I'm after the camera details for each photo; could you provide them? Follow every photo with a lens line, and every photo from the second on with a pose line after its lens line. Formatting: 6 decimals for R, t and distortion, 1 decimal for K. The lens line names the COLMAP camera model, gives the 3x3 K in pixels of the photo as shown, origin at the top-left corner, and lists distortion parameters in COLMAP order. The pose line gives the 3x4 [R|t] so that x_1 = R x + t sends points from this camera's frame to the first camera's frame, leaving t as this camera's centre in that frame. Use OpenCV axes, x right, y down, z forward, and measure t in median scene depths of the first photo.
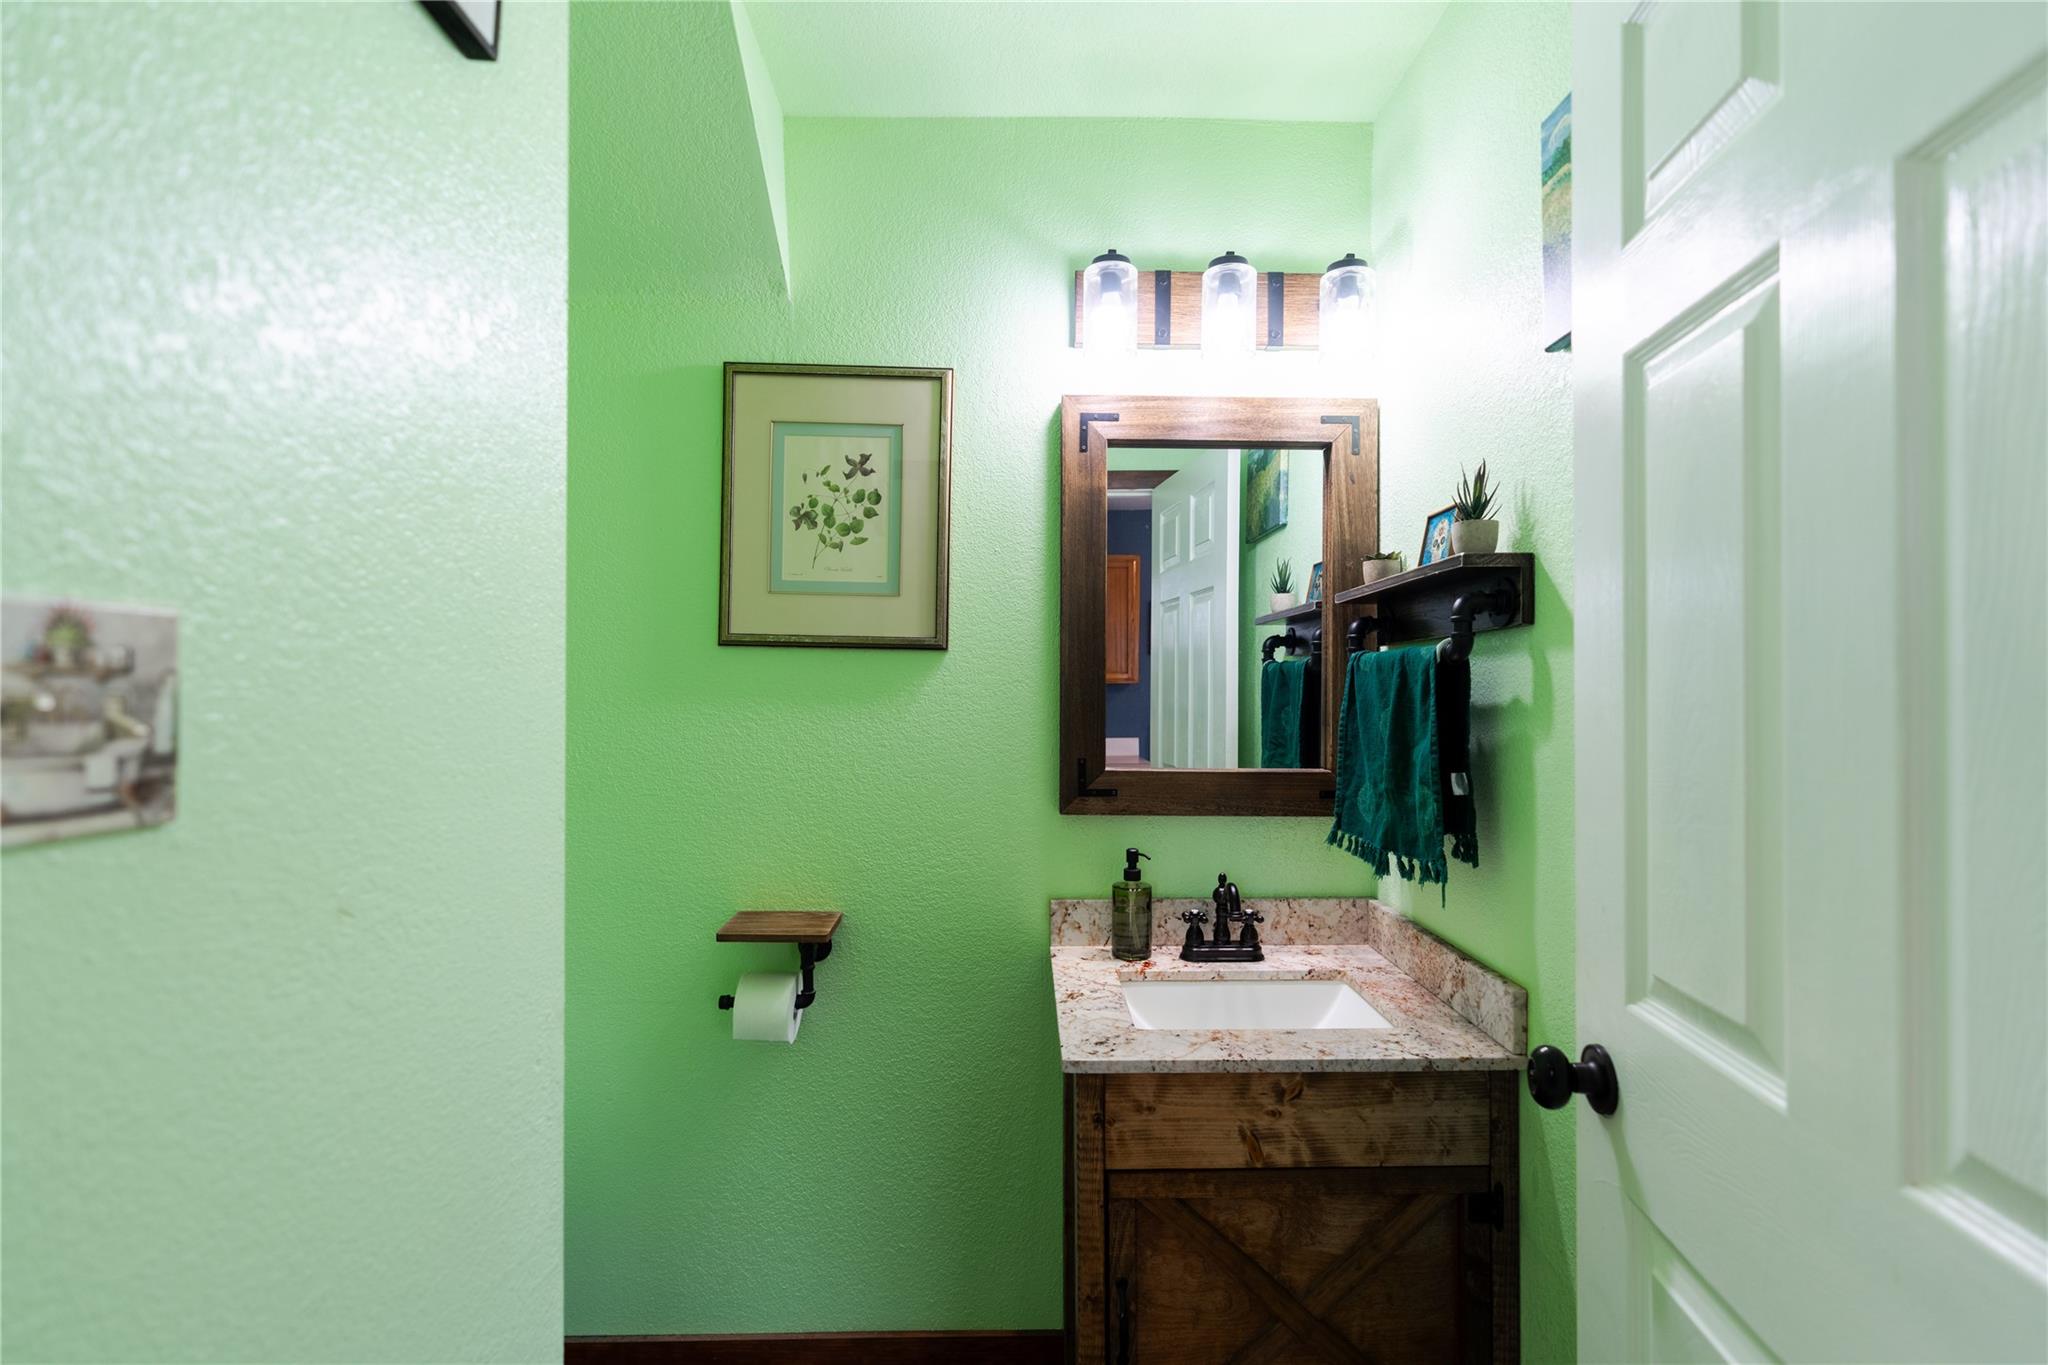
lens RADIAL K [[939.2, 0, 1066.8], [0, 939.2, 687.3], [0, 0, 1]] dist [-0.001800, 0.000323]
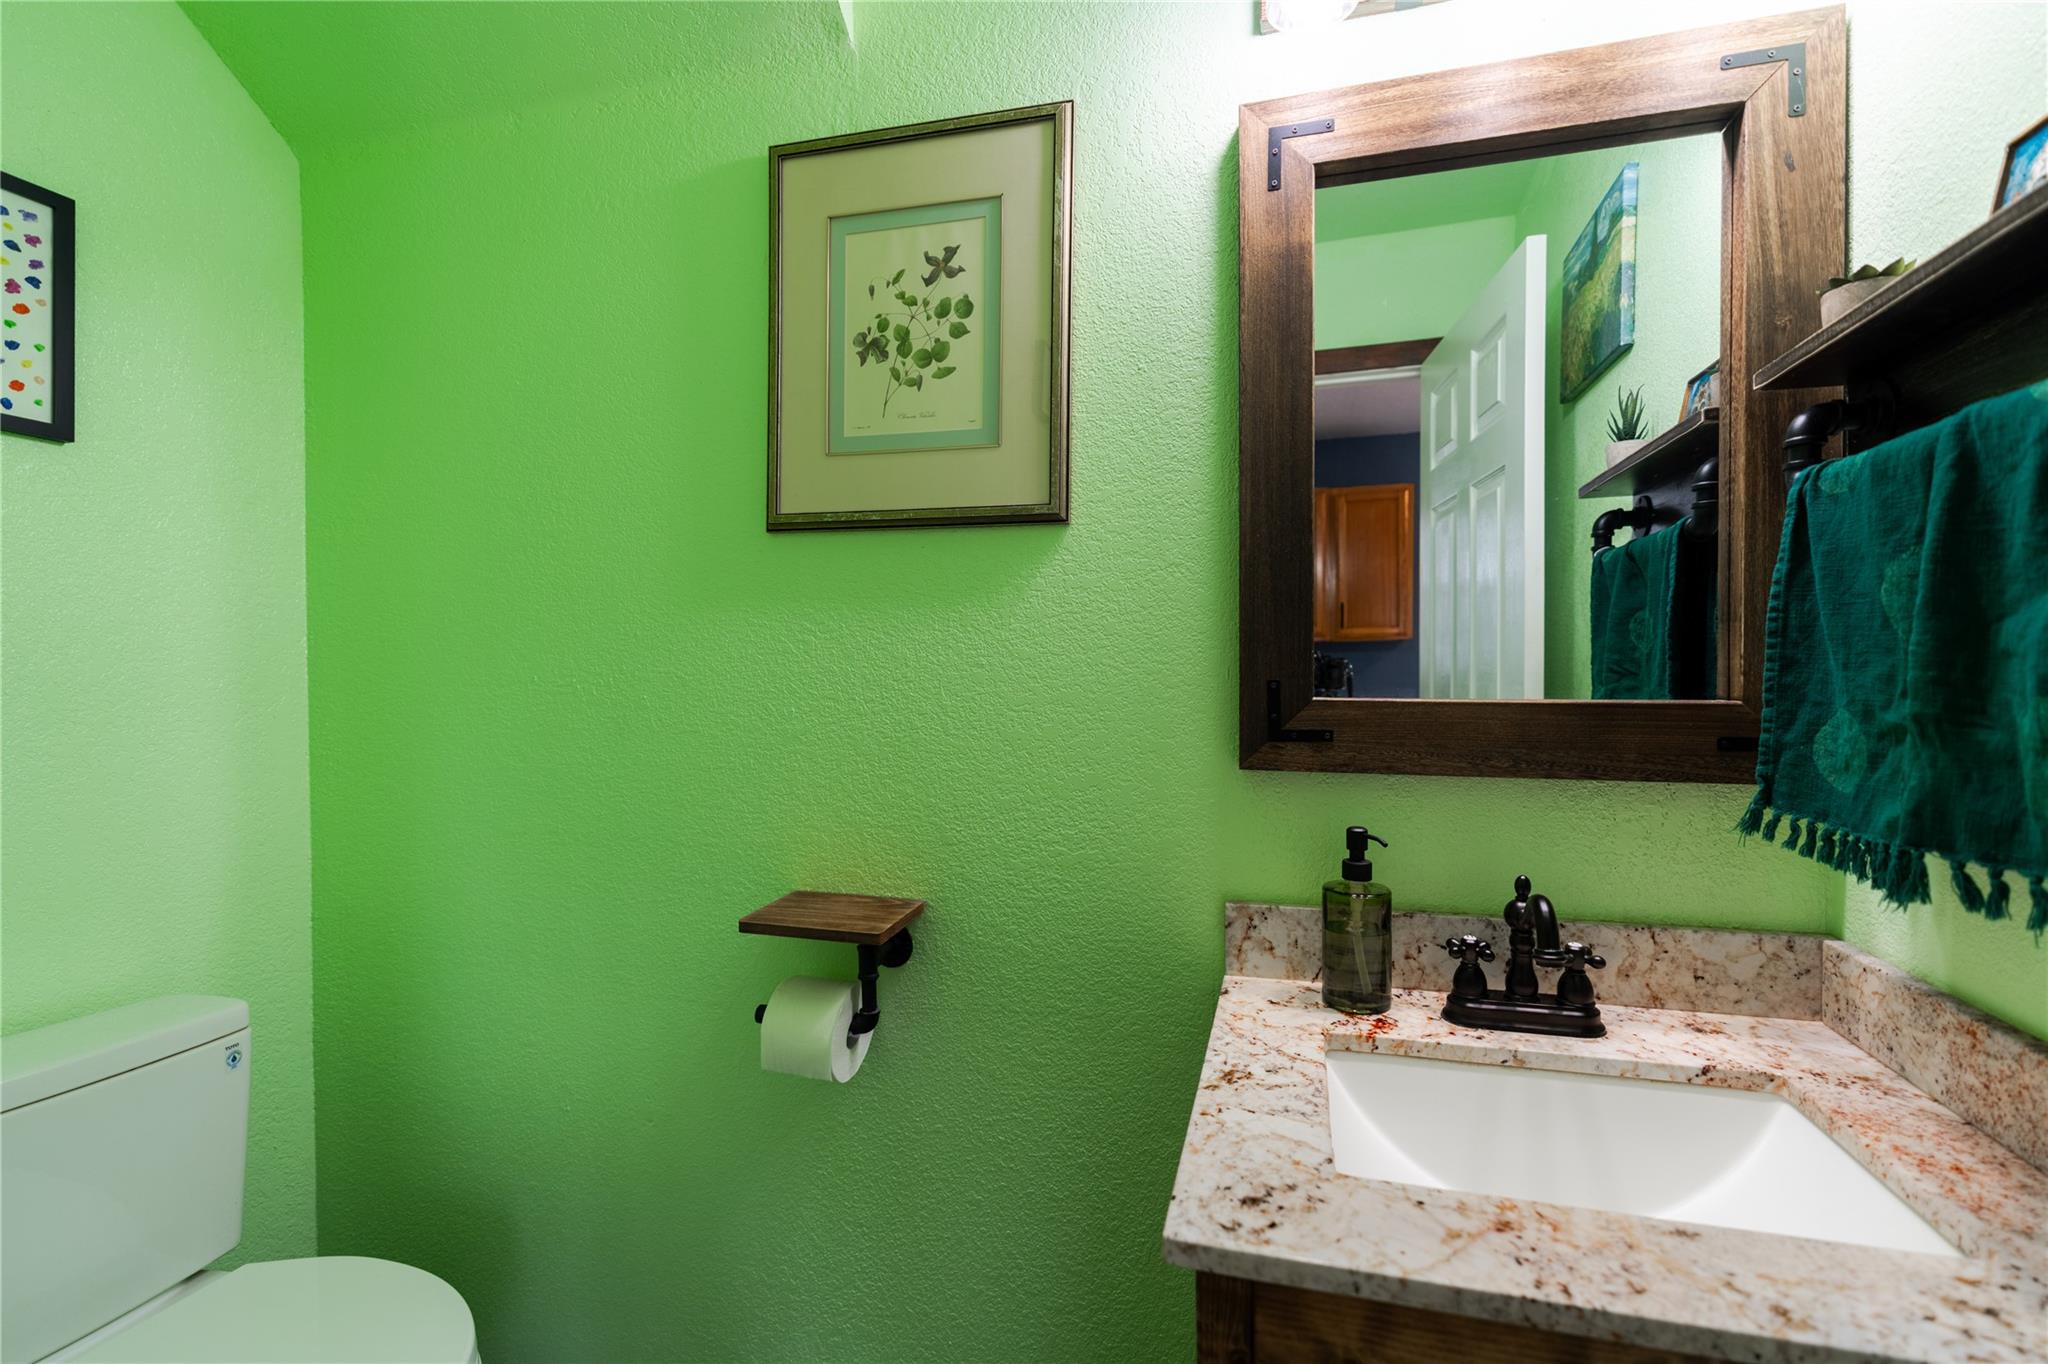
lens RADIAL K [[962.7, 0, 1025.0], [0, 962.7, 687.0], [0, 0, 1]] dist [-0.003371, 0.001207]
pose [[0.950623, -0.004975, -0.310308, 0.057947], [0.012457, 0.999677, 0.022135, 0.063886], [0.310098, -0.024908, 0.950378, 0.340369]]
